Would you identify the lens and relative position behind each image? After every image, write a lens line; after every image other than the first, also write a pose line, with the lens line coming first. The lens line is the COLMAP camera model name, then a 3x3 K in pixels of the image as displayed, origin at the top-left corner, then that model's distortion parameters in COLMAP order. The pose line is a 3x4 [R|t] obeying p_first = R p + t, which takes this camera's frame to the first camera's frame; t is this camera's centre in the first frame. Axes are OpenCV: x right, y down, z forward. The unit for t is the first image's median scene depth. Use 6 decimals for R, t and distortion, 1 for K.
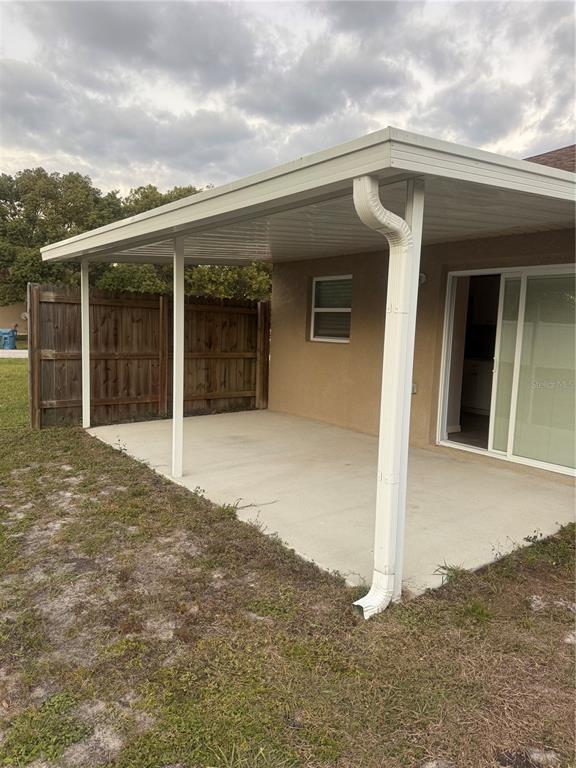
lens RADIAL K [[545.3, 0, 288.7], [0, 545.3, 384.1], [0, 0, 1]] dist [0.034390, -0.005434]
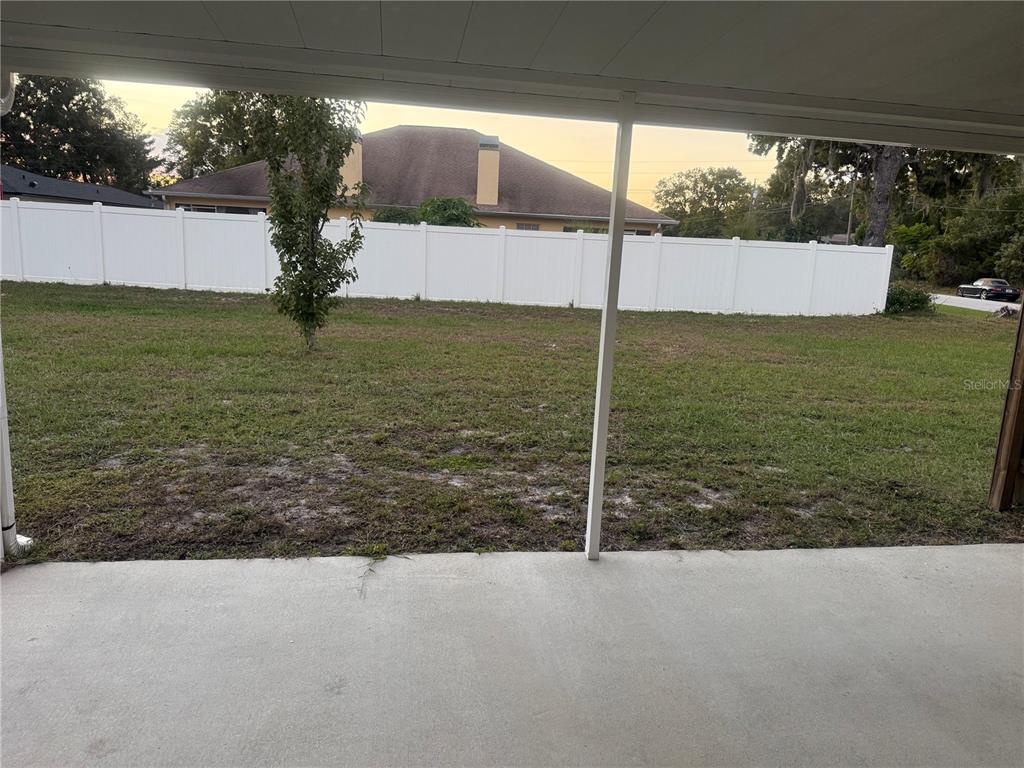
lens RADIAL K [[727.0, 0, 513.3], [0, 727.0, 383.9], [0, 0, 1]] dist [0.034390, -0.005434]
pose [[-0.449919, 0.117582, -0.885295, 0.584322], [-0.169387, 0.962066, 0.213863, -0.175825], [0.876858, 0.246178, -0.412935, 1.555973]]
